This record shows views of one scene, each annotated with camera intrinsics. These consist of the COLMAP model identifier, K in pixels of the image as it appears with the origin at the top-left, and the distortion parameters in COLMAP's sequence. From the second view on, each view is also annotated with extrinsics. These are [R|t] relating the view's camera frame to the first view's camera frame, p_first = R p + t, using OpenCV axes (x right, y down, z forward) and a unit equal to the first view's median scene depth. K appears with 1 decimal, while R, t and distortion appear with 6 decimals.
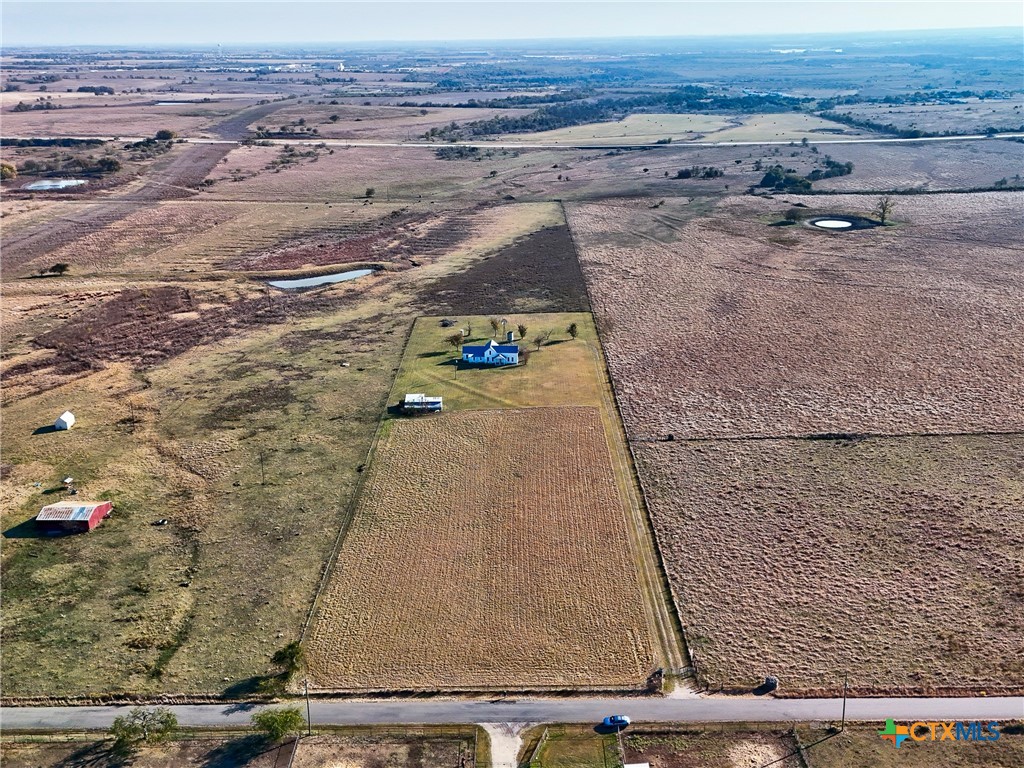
lens RADIAL K [[999.0, 0, 509.4], [0, 999.0, 384.6], [0, 0, 1]] dist [0.139202, -0.264606]
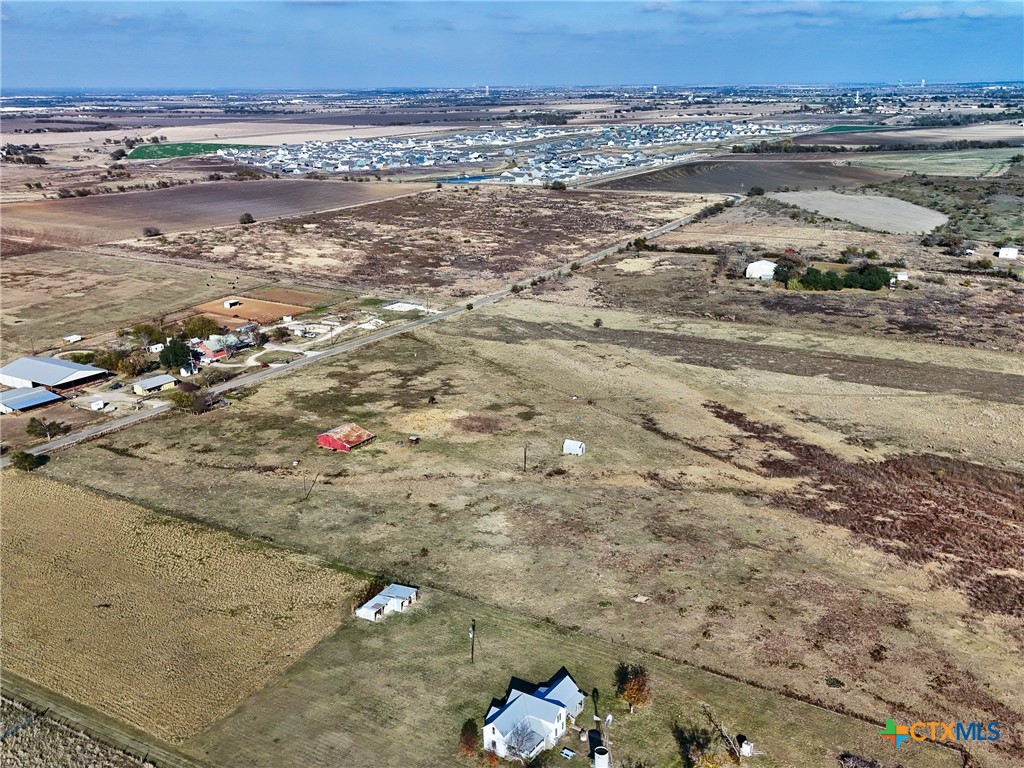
lens RADIAL K [[999.0, 0, 509.4], [0, 999.0, 384.6], [0, 0, 1]] dist [0.139202, -0.264606]
pose [[-0.506482, 0.266905, -0.819901, 0.448871], [-0.267928, 0.855098, 0.443872, -0.494831], [0.819567, 0.444487, -0.361581, 1.408779]]
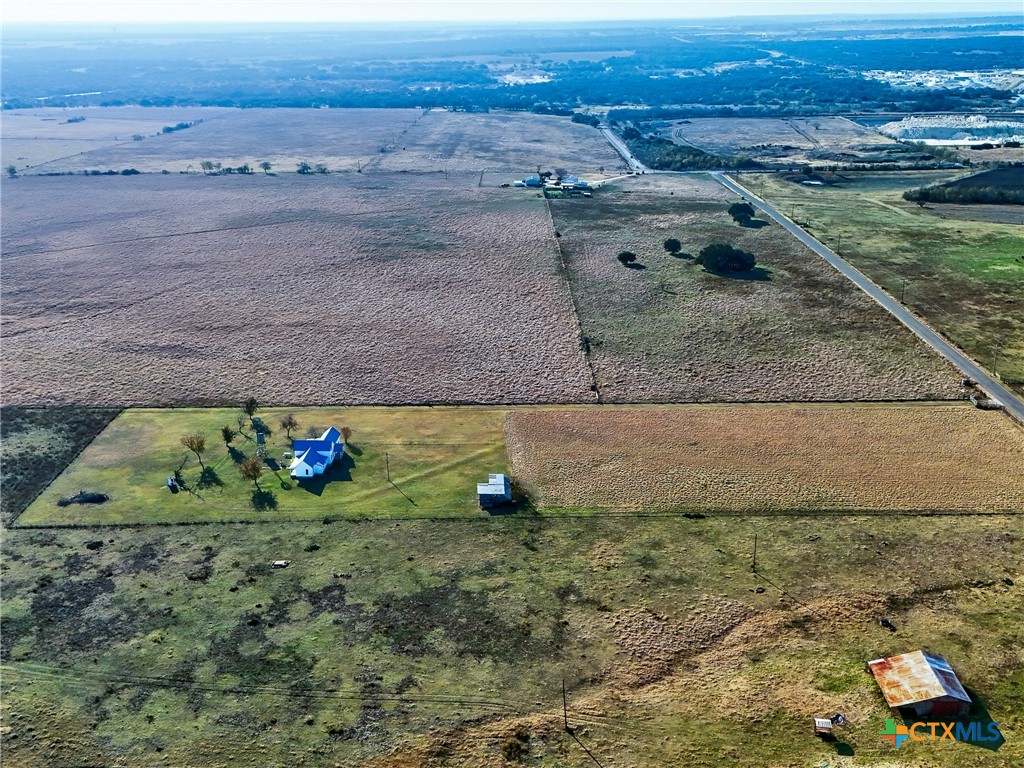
lens RADIAL K [[999.0, 0, 509.4], [0, 999.0, 384.6], [0, 0, 1]] dist [0.139202, -0.264606]
pose [[0.006734, -0.329334, 0.944190, -0.903503], [0.340046, 0.888696, 0.307552, -0.329970], [-0.940385, 0.318997, 0.117973, 0.977313]]
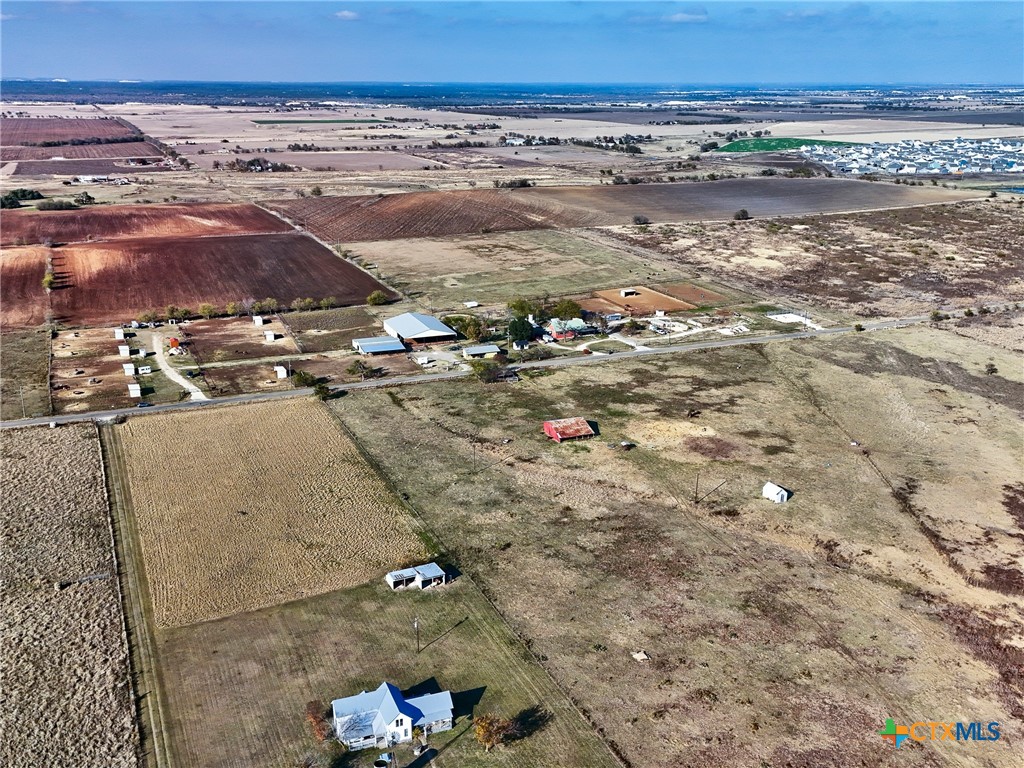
lens RADIAL K [[999.0, 0, 509.4], [0, 999.0, 384.6], [0, 0, 1]] dist [0.139202, -0.264606]
pose [[-0.914897, 0.129598, -0.382318, 0.125018], [-0.121774, 0.814349, 0.567456, -0.579781], [0.384882, 0.565721, -0.729264, 1.661116]]
